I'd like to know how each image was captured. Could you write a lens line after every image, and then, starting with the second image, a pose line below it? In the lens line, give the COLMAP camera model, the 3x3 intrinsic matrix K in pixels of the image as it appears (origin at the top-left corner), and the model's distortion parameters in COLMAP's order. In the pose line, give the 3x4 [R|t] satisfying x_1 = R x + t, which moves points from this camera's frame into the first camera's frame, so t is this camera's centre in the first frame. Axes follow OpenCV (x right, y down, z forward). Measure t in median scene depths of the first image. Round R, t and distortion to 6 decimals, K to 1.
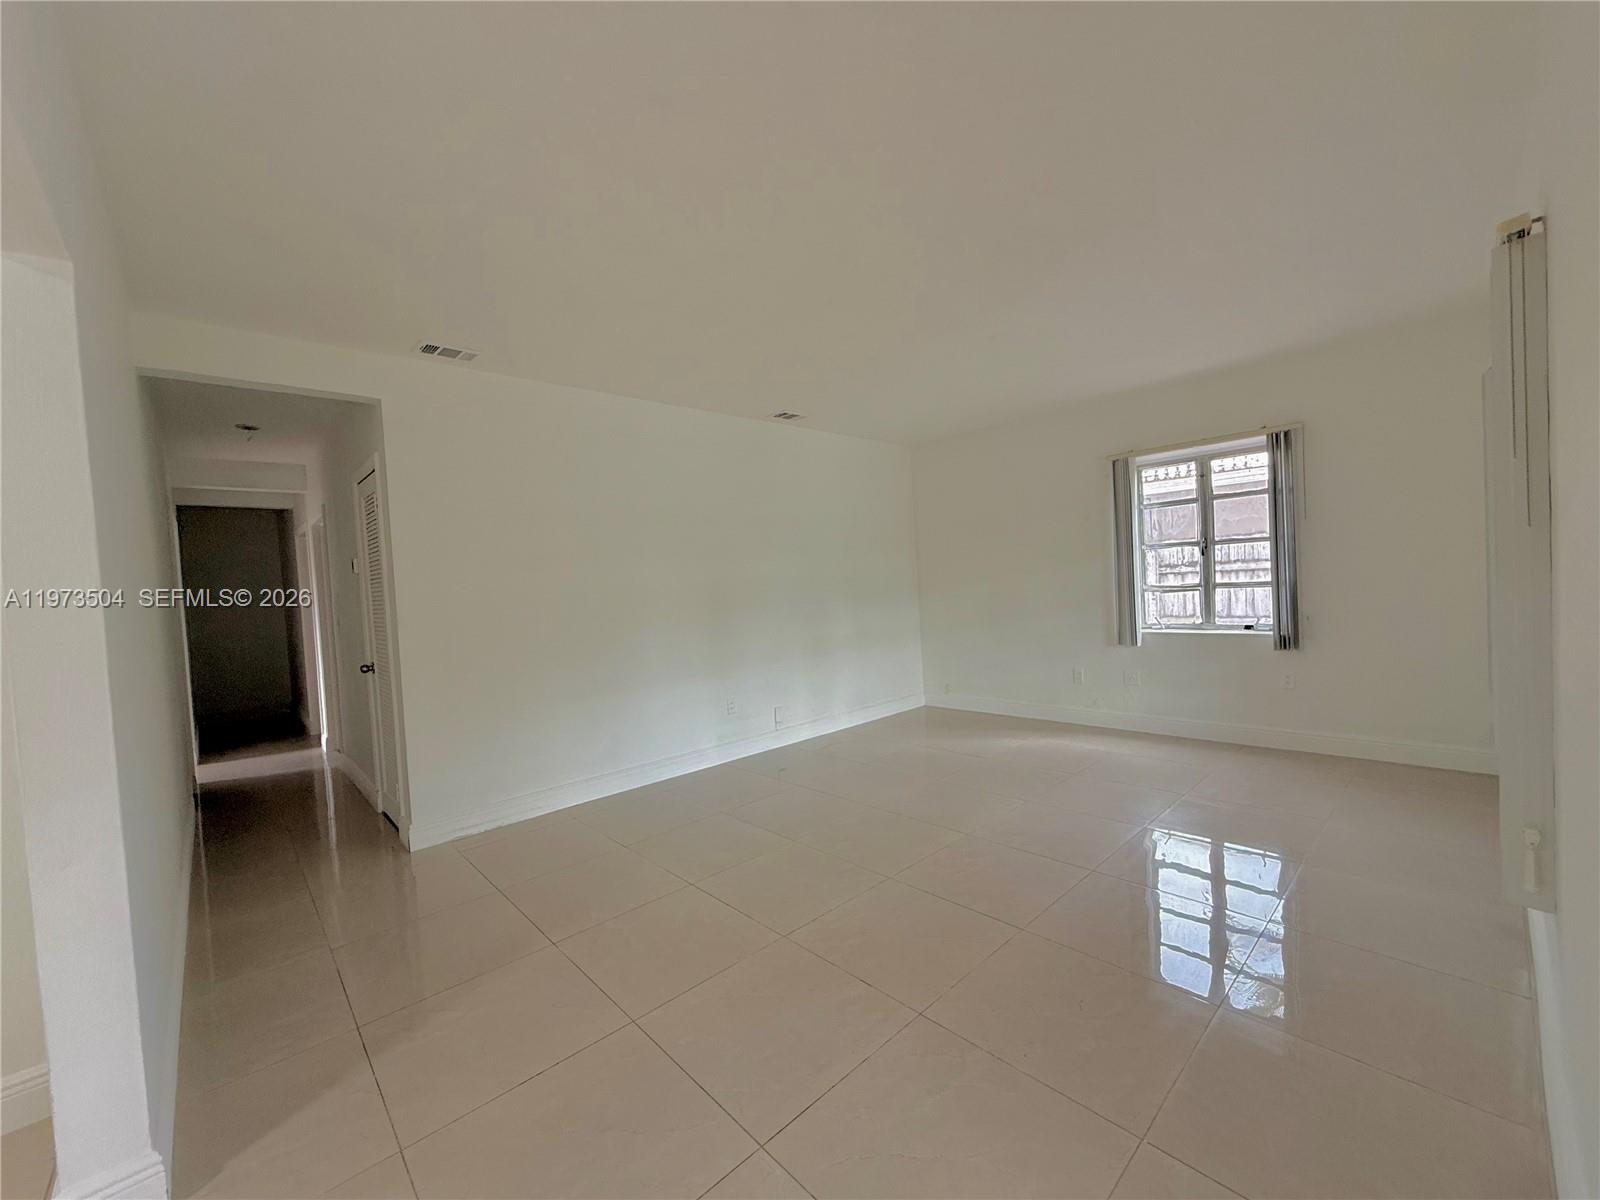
lens RADIAL K [[629.7, 0, 802.3], [0, 629.7, 600.2], [0, 0, 1]] dist [-0.001635, 0.000811]
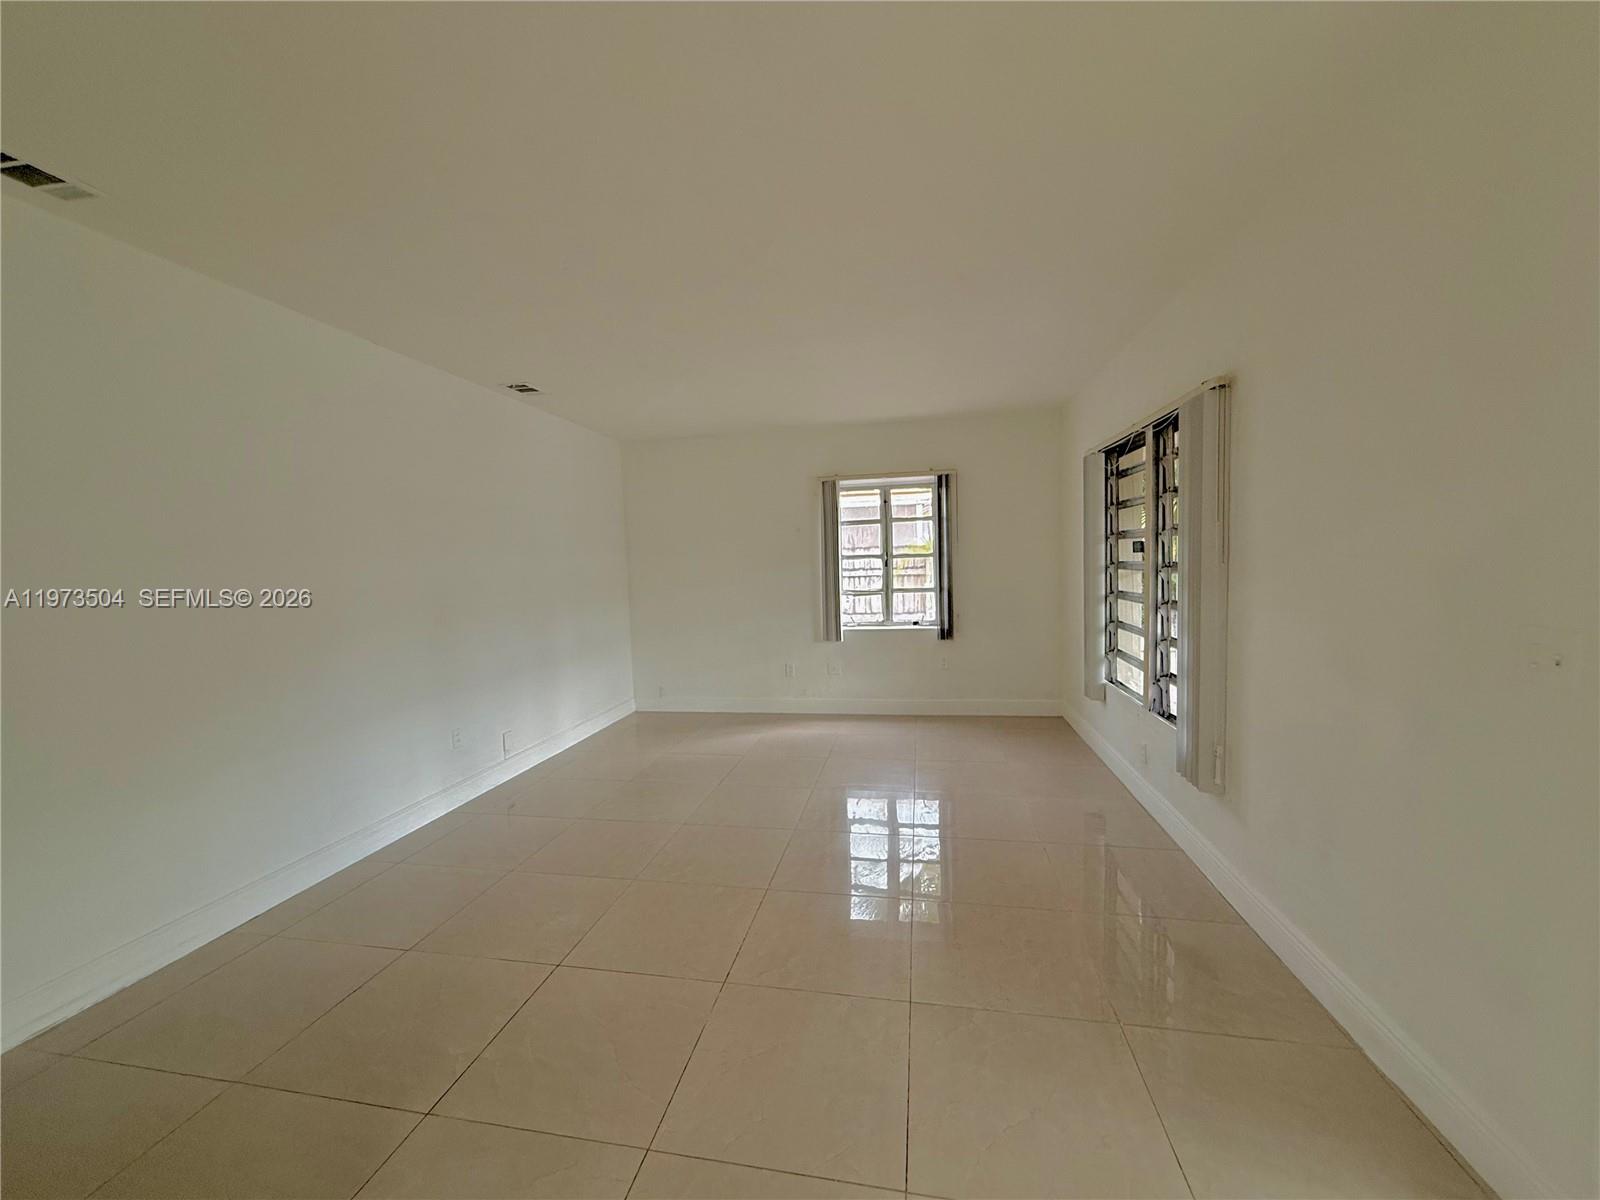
lens RADIAL K [[629.7, 0, 796.7], [0, 629.7, 601.6], [0, 0, 1]] dist [-0.001635, 0.000811]
pose [[0.808041, -0.006657, 0.589089, -0.232451], [0.003233, 0.999971, 0.006866, -0.010074], [-0.589118, -0.003643, 0.808039, 0.097752]]
